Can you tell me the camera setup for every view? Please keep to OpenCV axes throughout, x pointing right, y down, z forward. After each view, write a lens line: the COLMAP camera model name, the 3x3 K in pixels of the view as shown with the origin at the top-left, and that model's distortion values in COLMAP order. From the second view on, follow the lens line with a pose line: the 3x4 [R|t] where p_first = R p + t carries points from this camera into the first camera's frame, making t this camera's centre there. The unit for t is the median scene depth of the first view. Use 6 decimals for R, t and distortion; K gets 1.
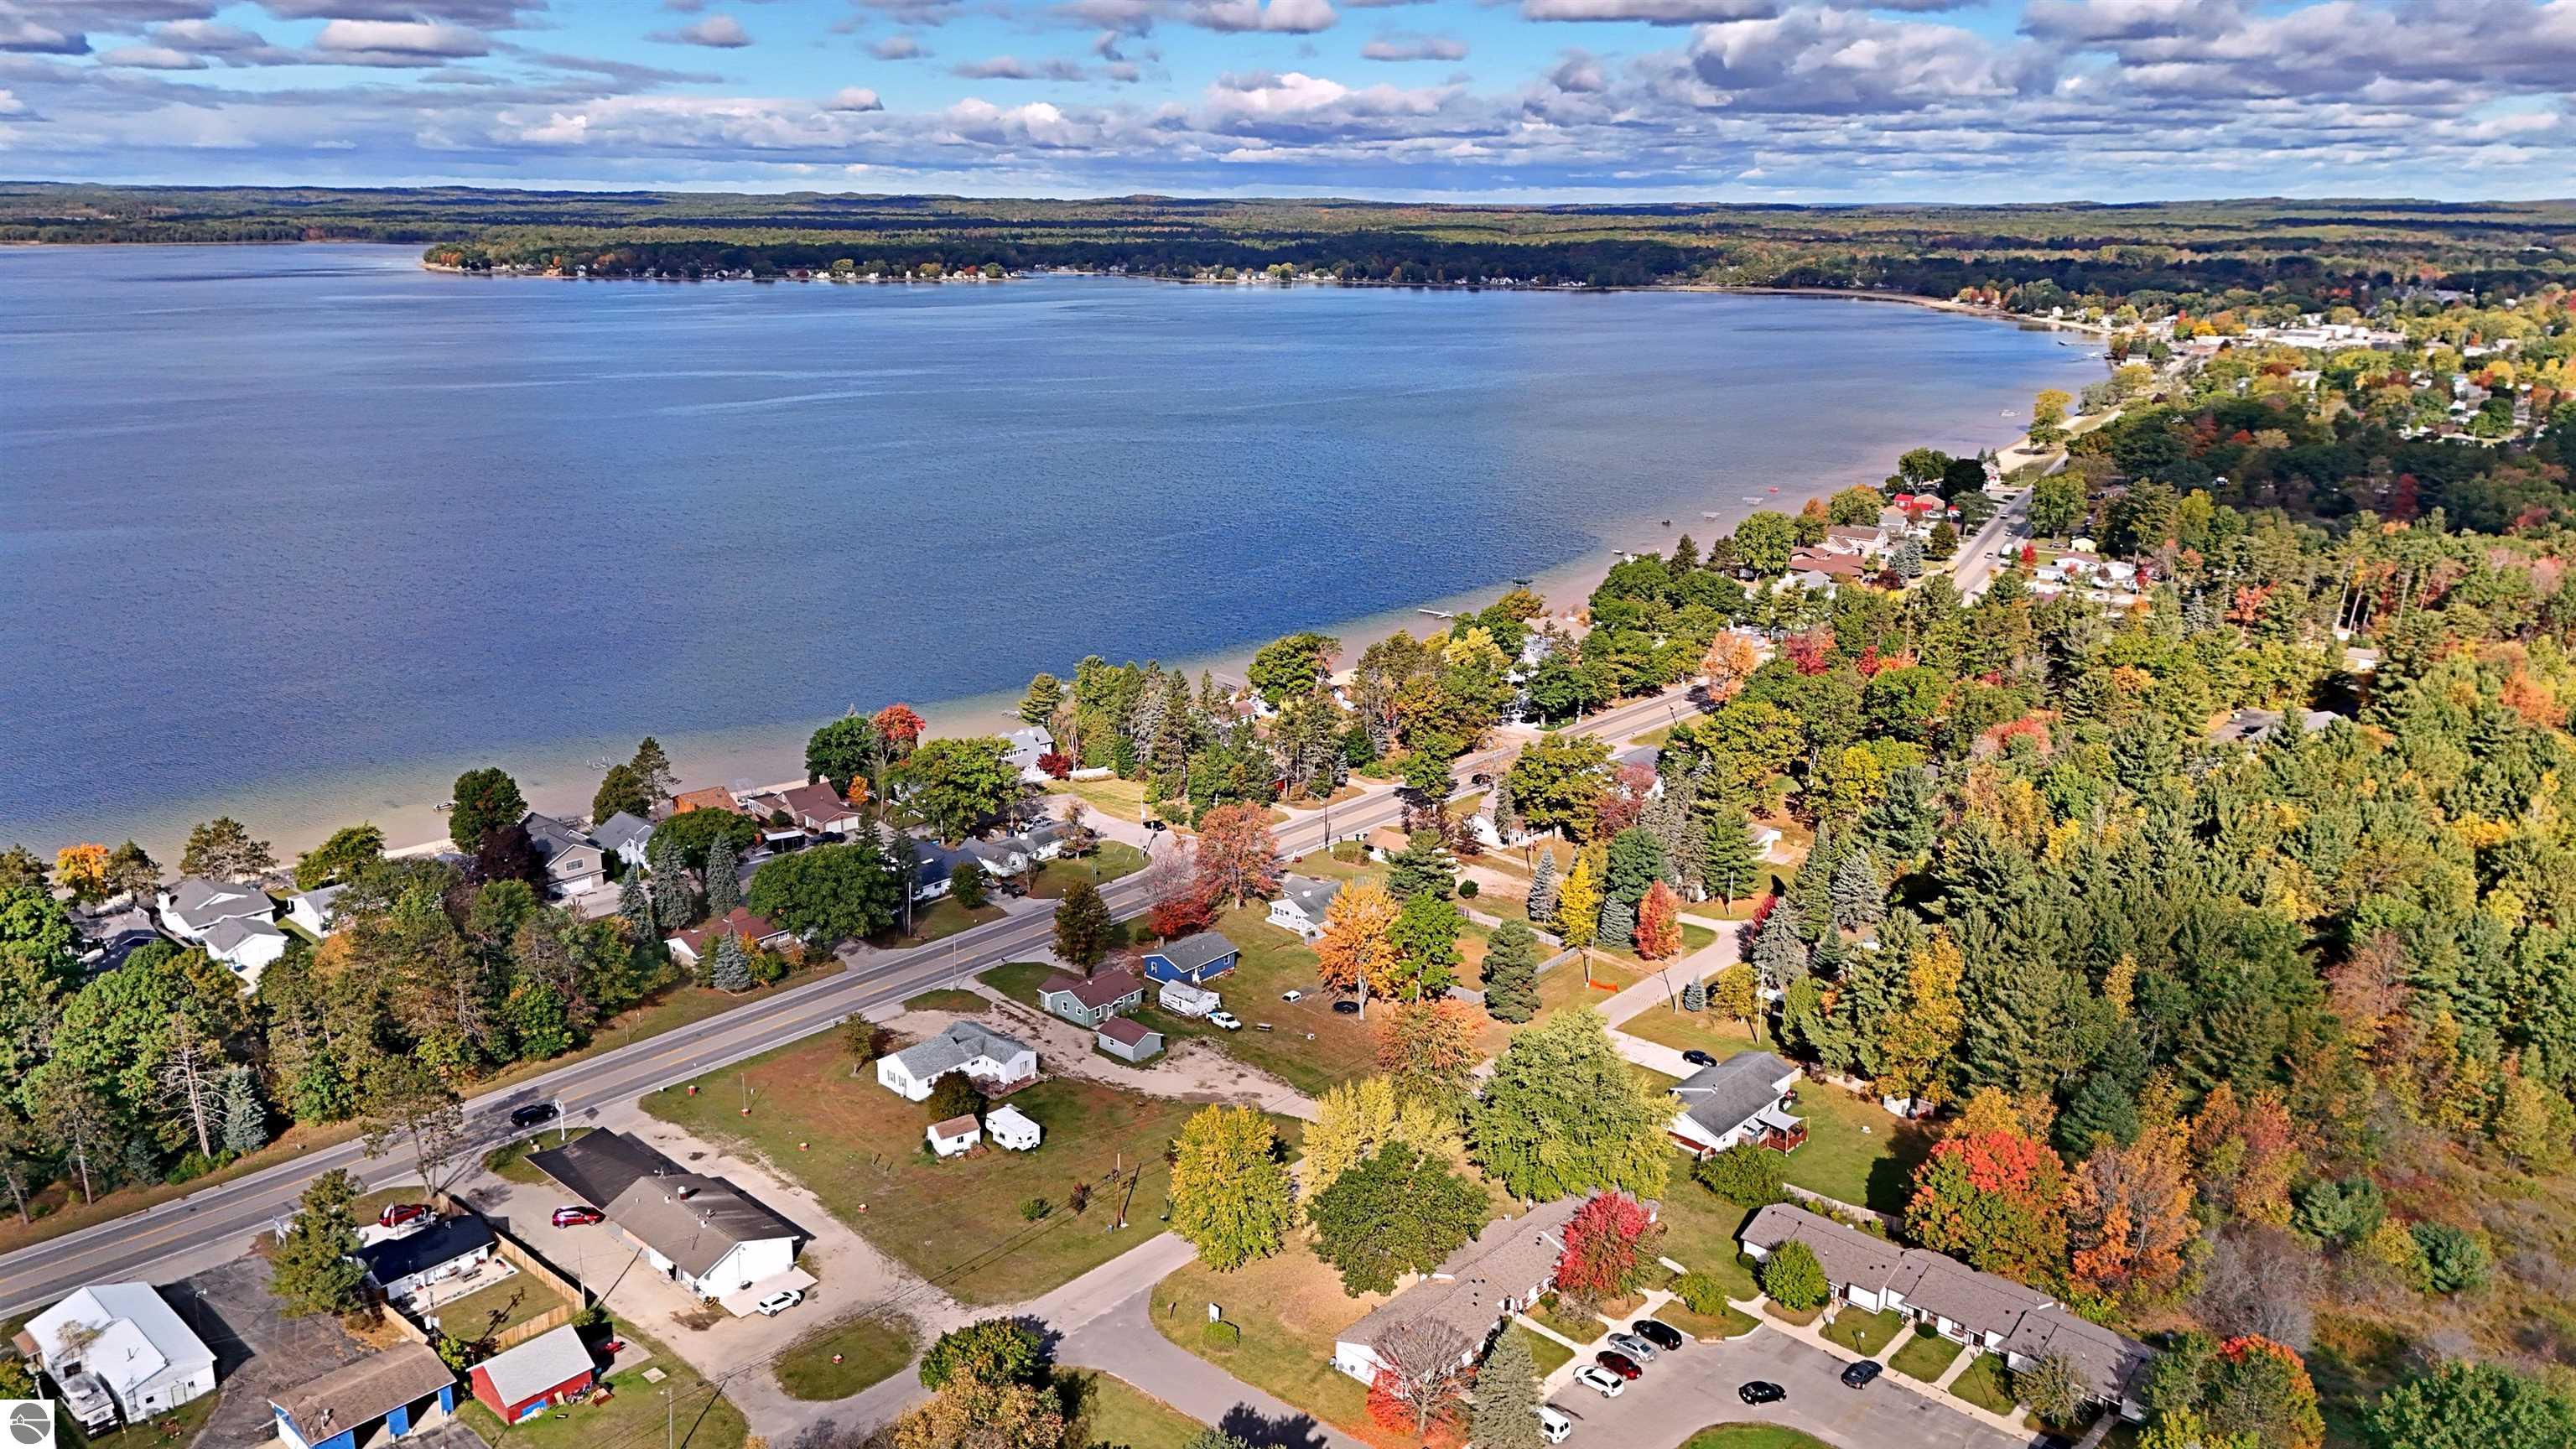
lens RADIAL K [[1883.6, 0, 1288.0], [0, 1883.6, 724.5], [0, 0, 1]] dist [0.090893, -0.100438]
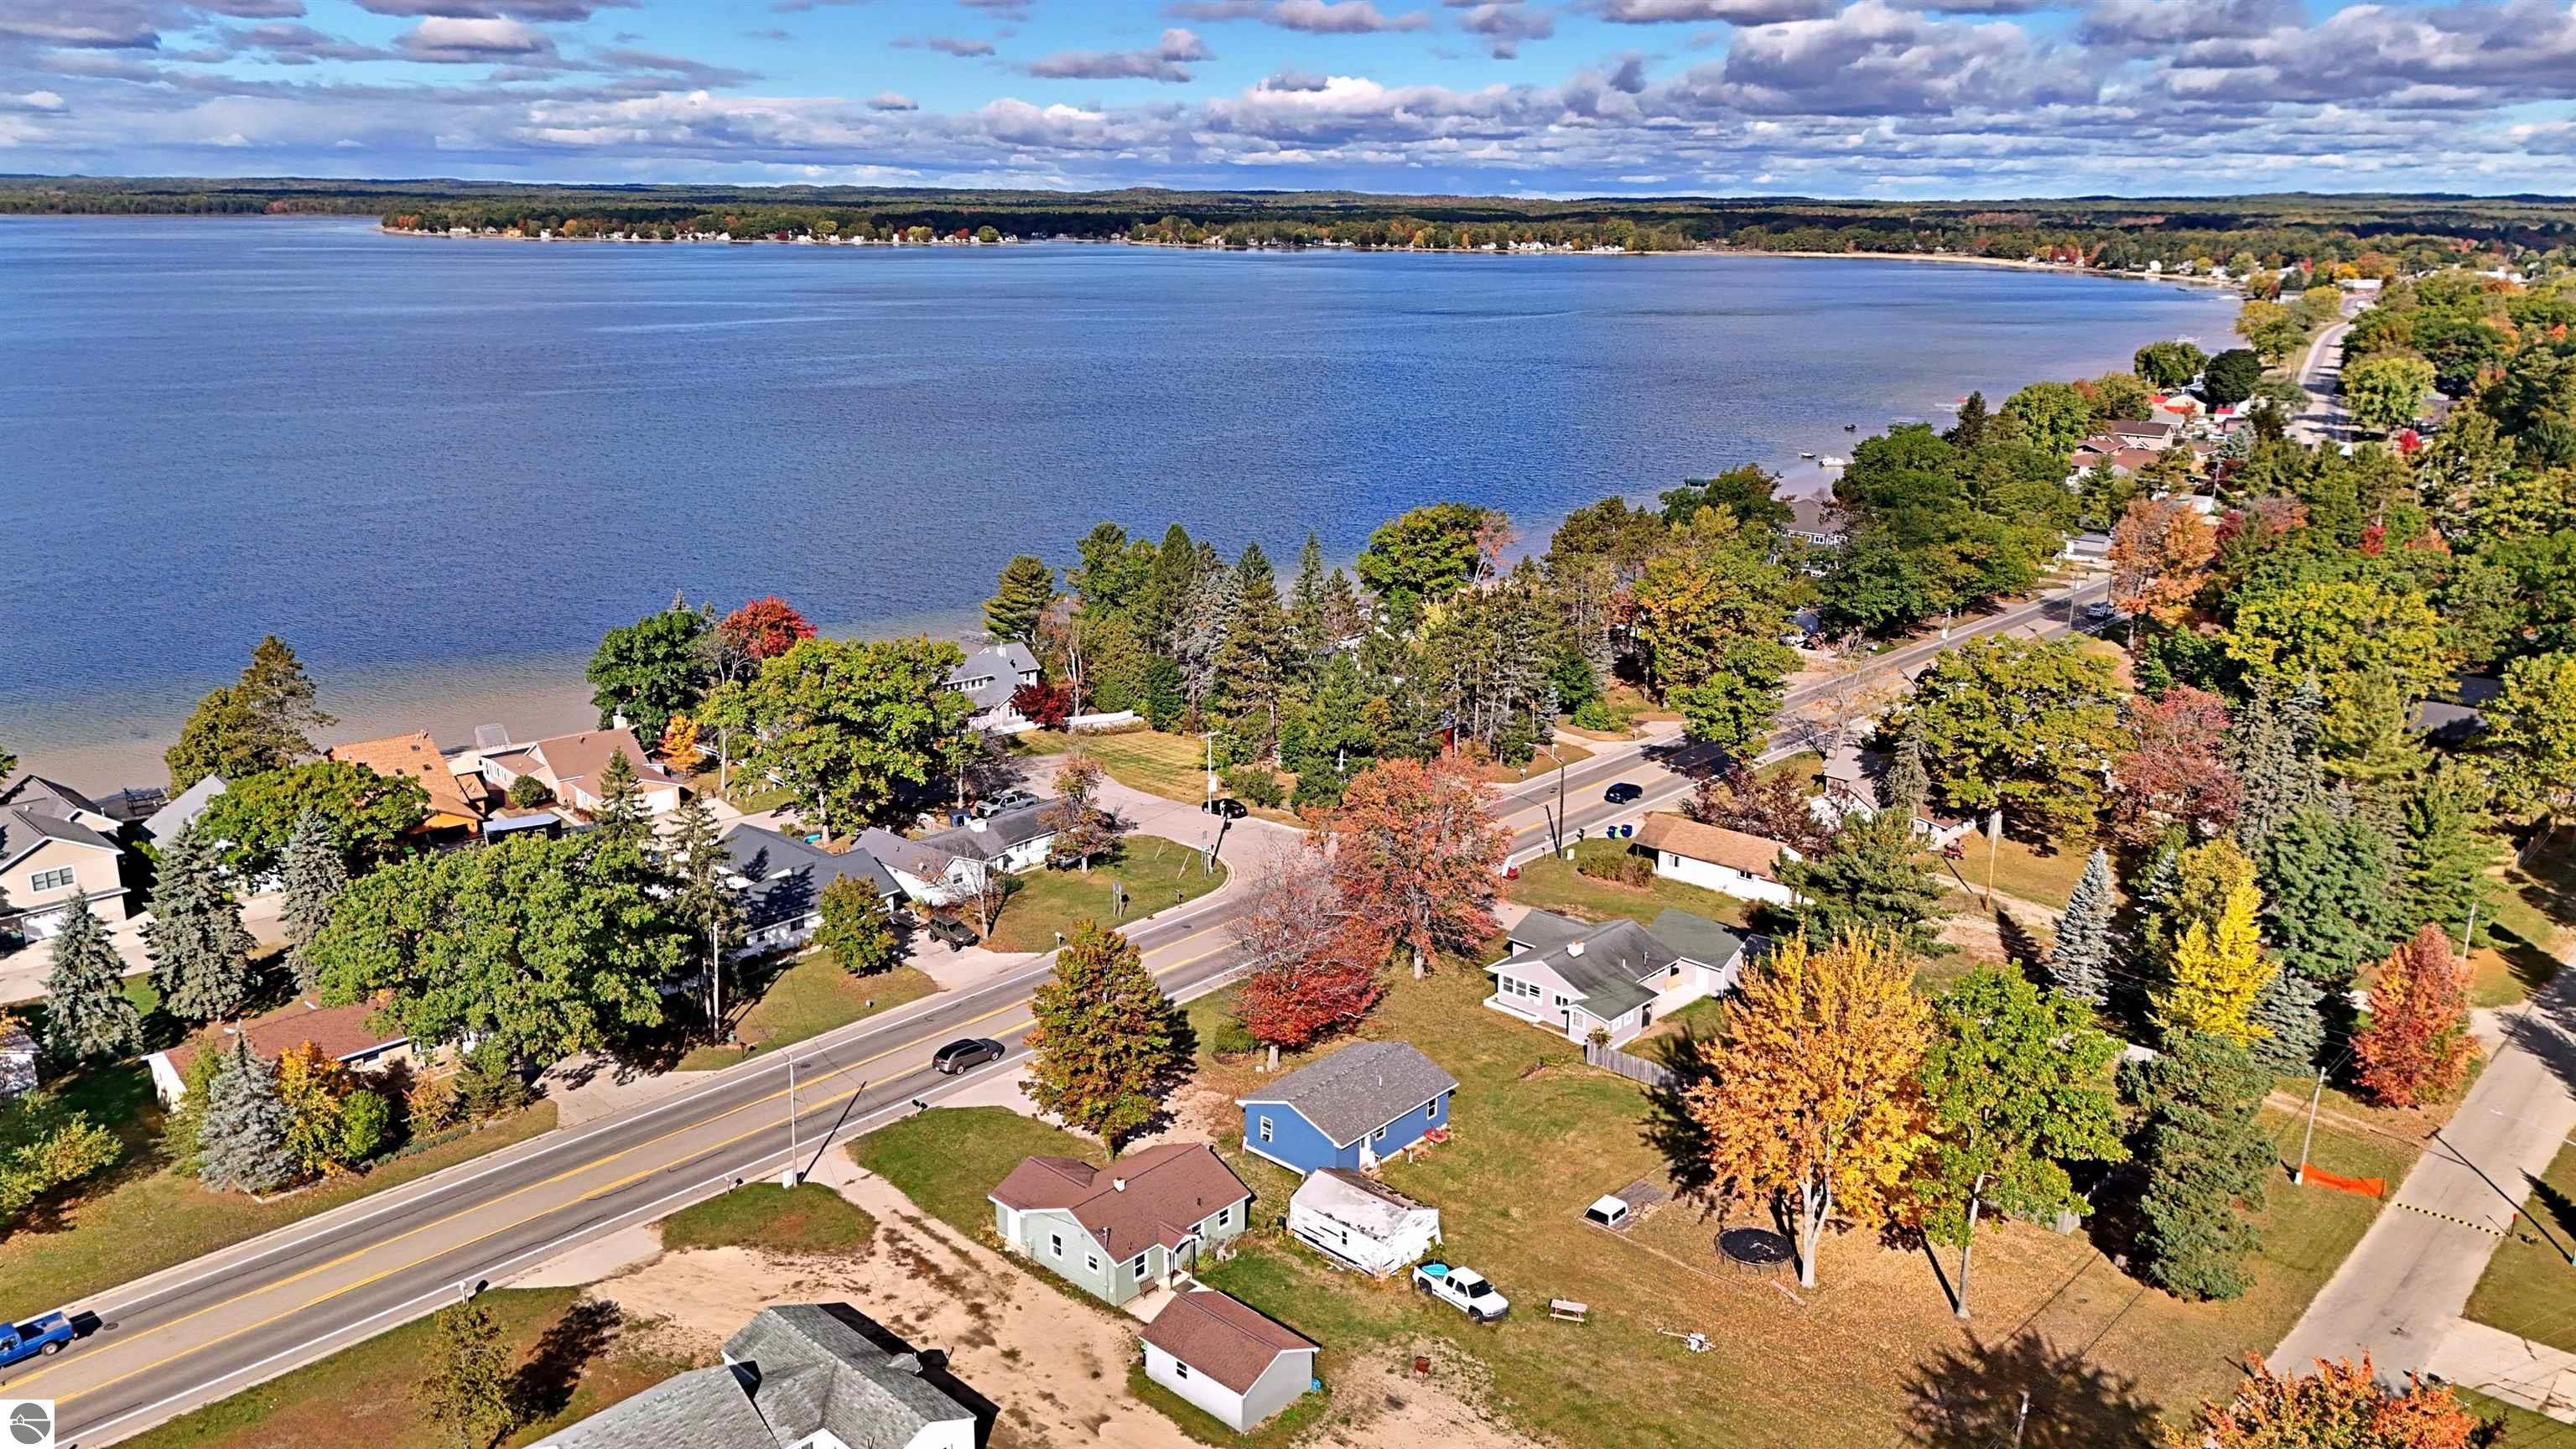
lens RADIAL K [[1897.3, 0, 1286.9], [0, 1897.3, 719.0], [0, 0, 1]] dist [0.071088, -0.074239]
pose [[0.999996, 0.002776, 0.000112, -0.062672], [-0.002775, 0.999979, -0.005800, 0.036528], [-0.000128, 0.005800, 0.999983, 0.536202]]
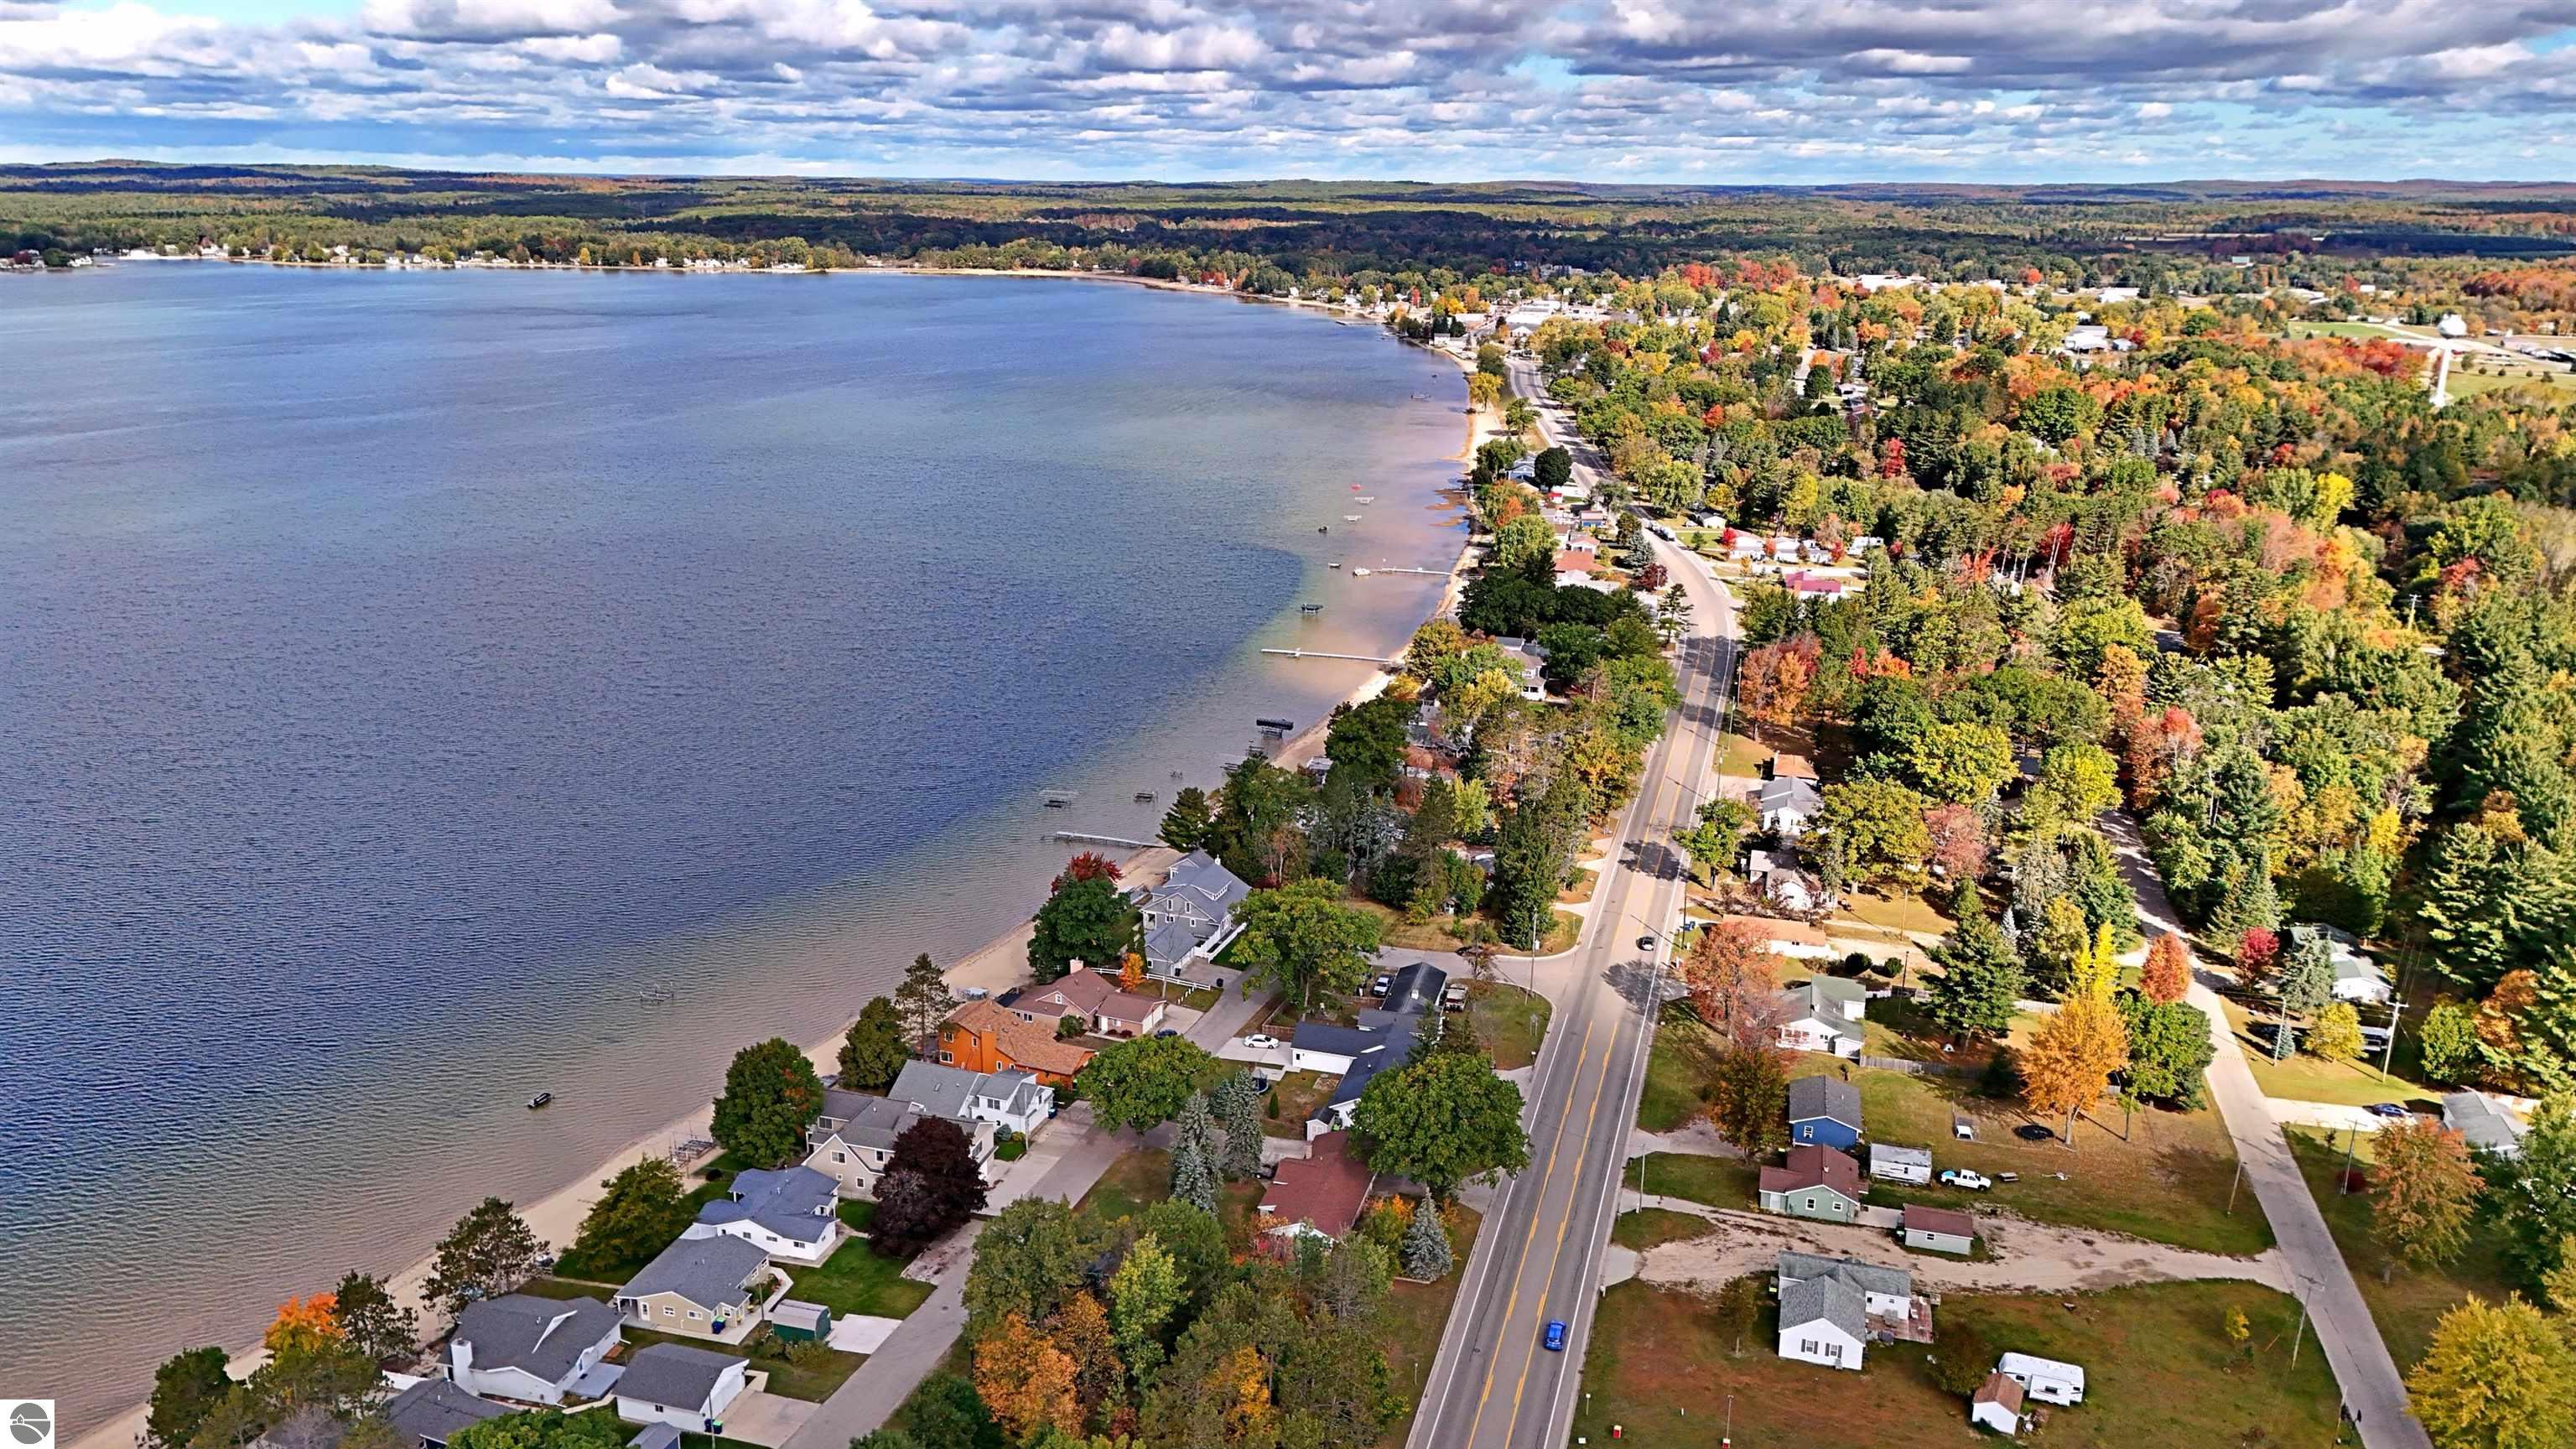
lens RADIAL K [[1892.4, 0, 1280.7], [0, 1892.4, 694.9], [0, 0, 1]] dist [0.076571, -0.076266]
pose [[0.891894, -0.116607, 0.436952, -0.603275], [0.117470, 0.992758, 0.025157, -0.111579], [-0.436721, 0.028891, 0.899133, 0.297469]]
